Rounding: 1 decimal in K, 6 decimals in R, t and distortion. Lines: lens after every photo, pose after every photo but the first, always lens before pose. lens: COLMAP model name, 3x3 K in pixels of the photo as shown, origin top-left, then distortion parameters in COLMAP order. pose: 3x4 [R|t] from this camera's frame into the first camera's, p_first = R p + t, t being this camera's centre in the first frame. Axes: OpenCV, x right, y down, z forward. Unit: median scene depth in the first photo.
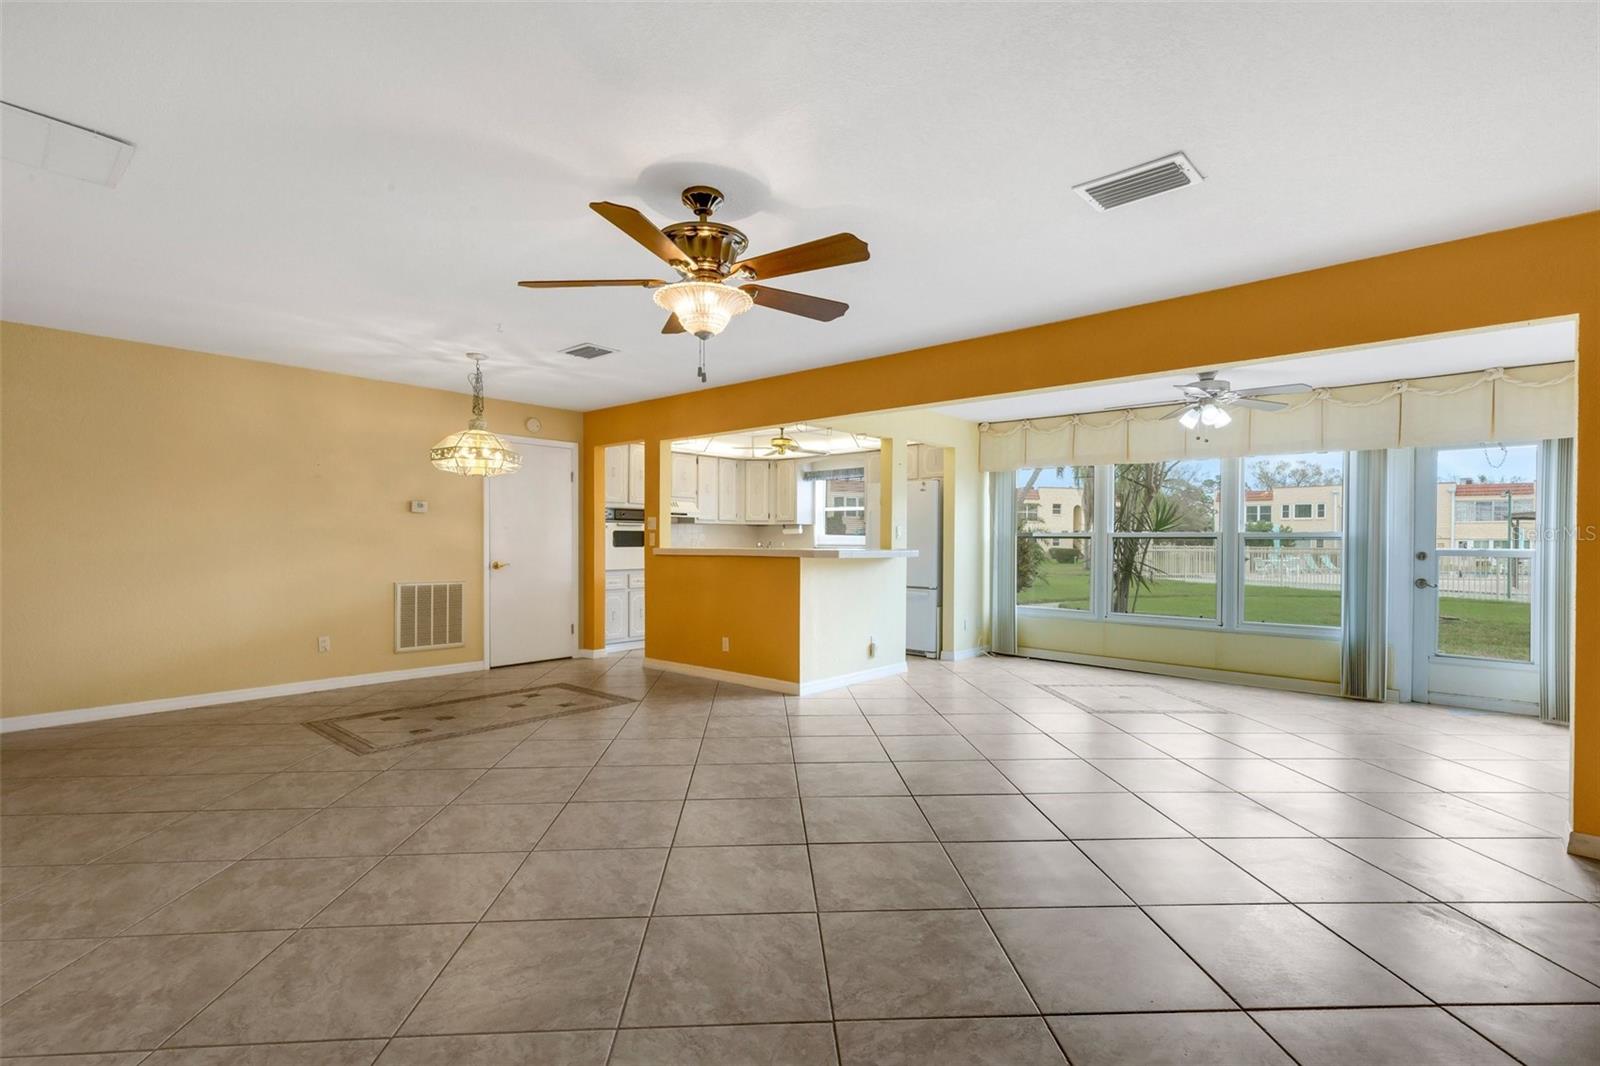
lens RADIAL K [[743.4, 0, 788.7], [0, 743.4, 538.2], [0, 0, 1]] dist [0.005318, -0.001308]
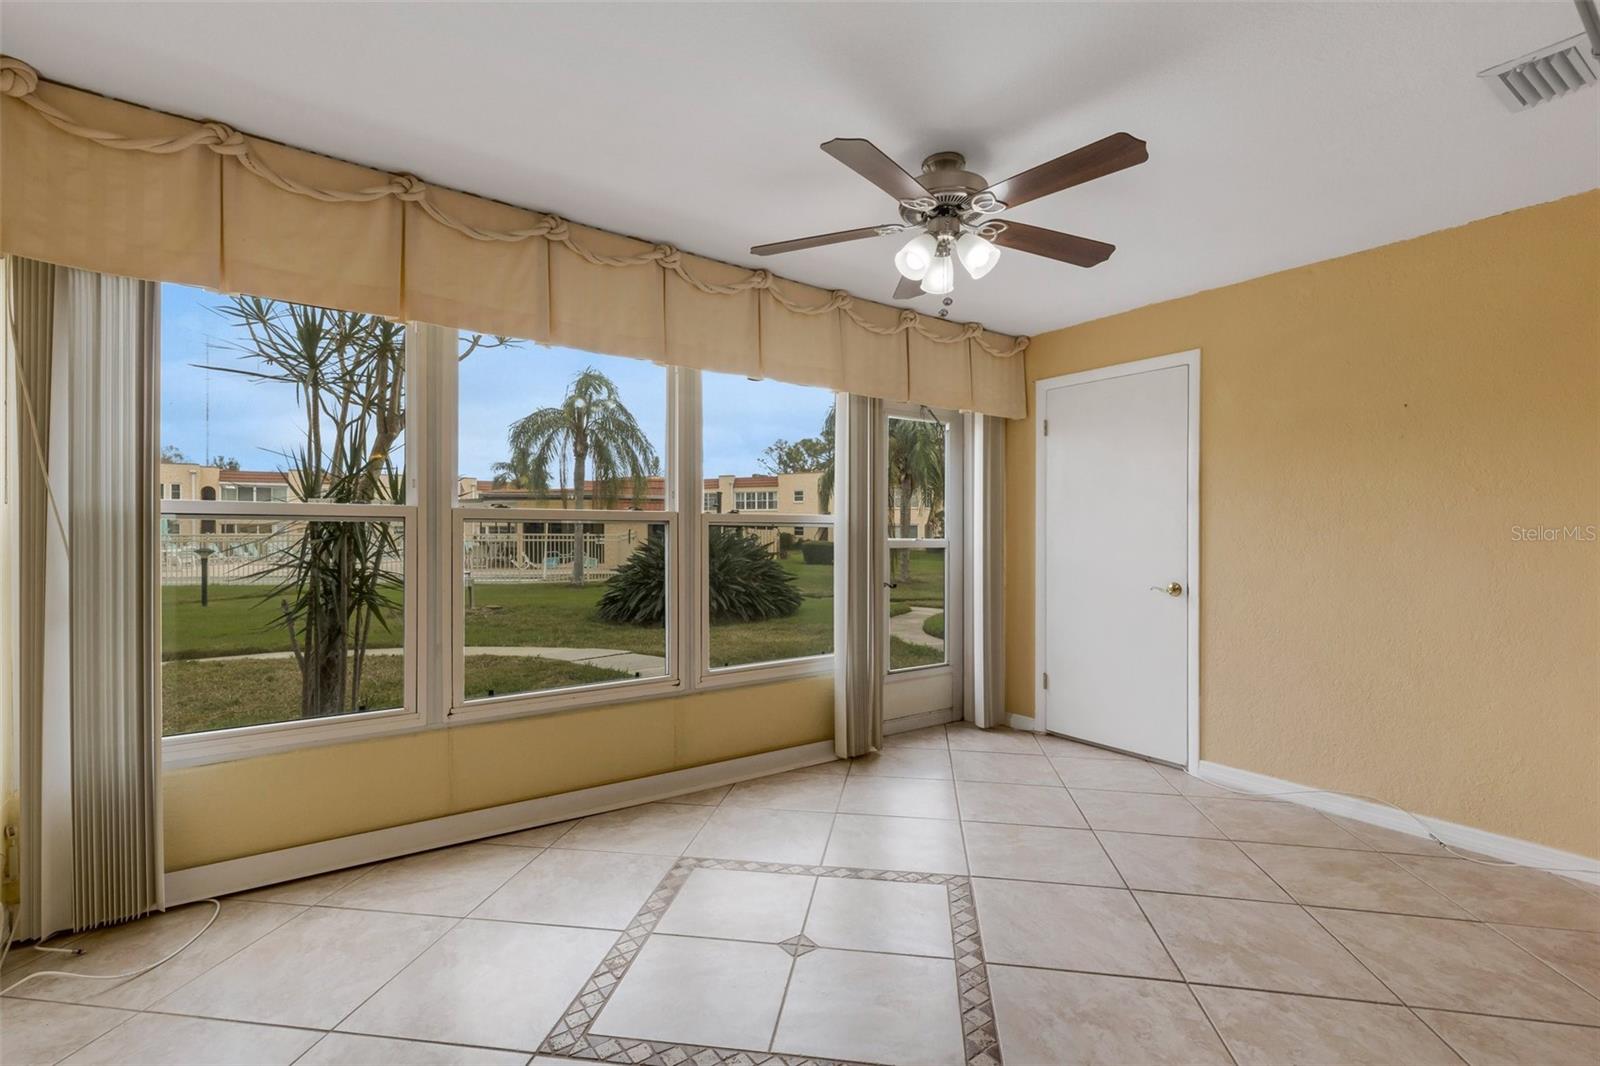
lens RADIAL K [[743.4, 0, 788.7], [0, 743.4, 529.5], [0, 0, 1]] dist [0.005318, -0.001308]
pose [[0.208464, -0.003515, 0.978024, 0.063932], [-0.003538, 0.999984, 0.004348, 0.002201], [-0.978024, -0.004367, 0.208448, 0.710583]]
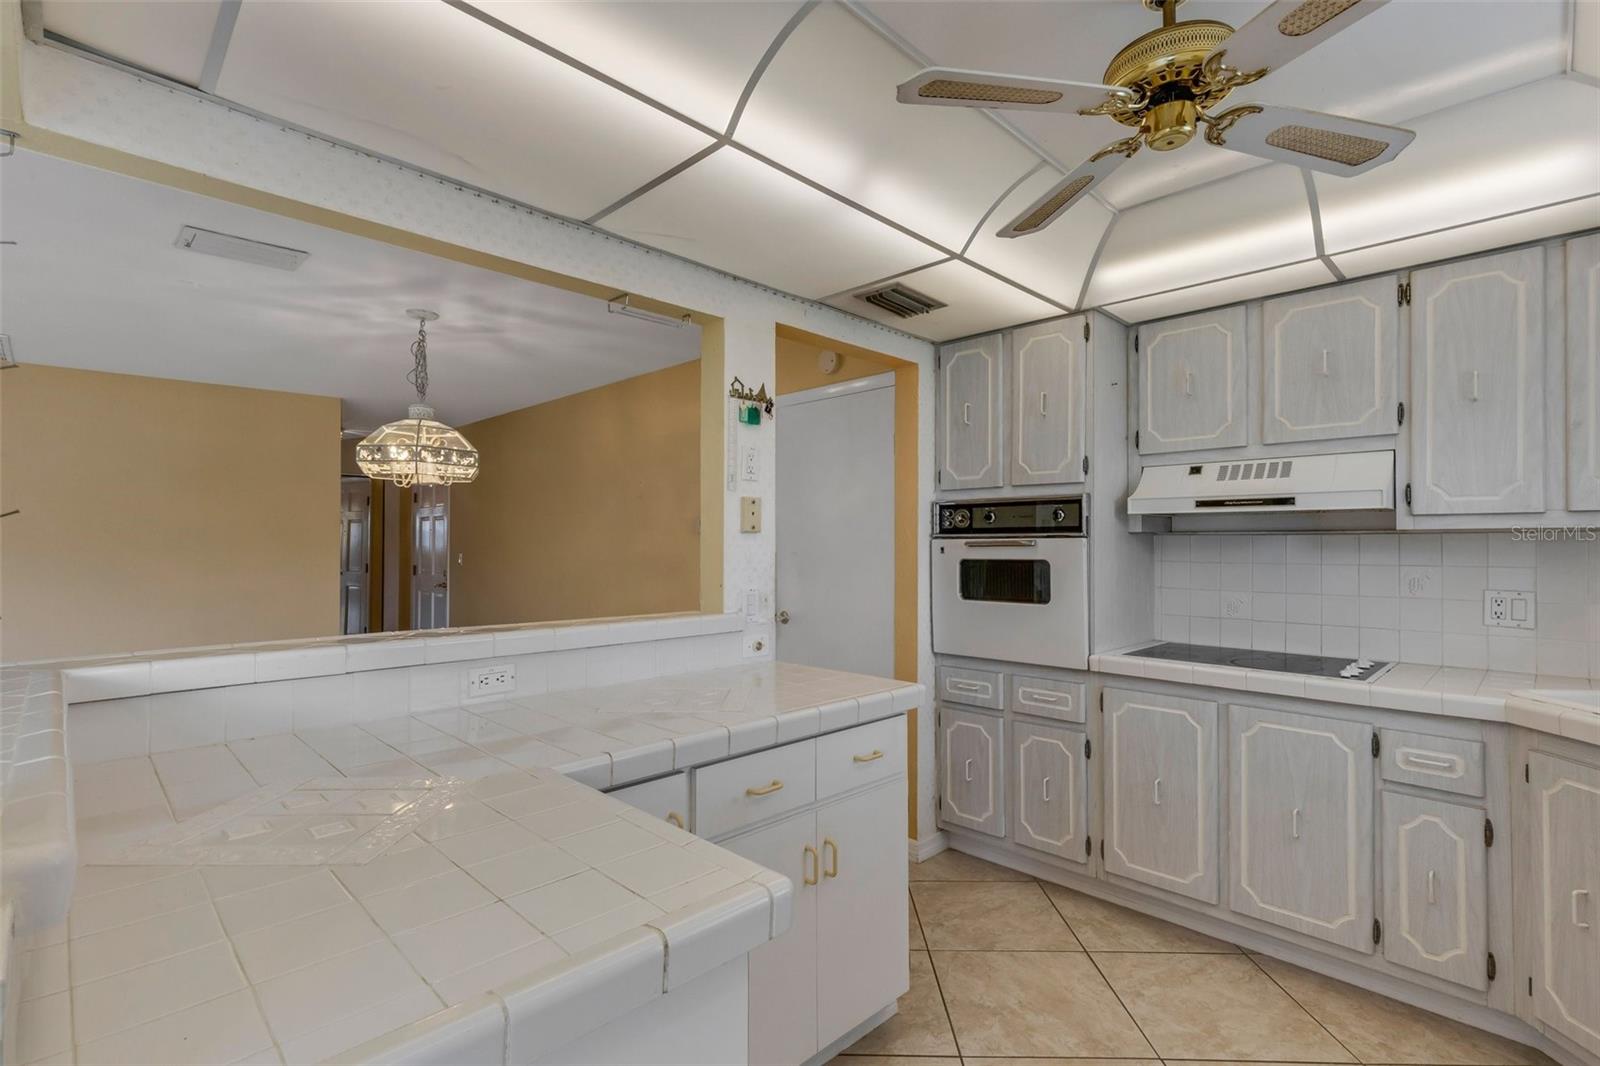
lens RADIAL K [[743.4, 0, 797.5], [0, 743.4, 534.2], [0, 0, 1]] dist [0.005318, -0.001308]
pose [[-0.063292, -0.016686, -0.997856, 0.182063], [-0.002610, 0.999860, -0.016554, -0.016959], [0.997992, 0.001557, -0.063327, 0.964798]]
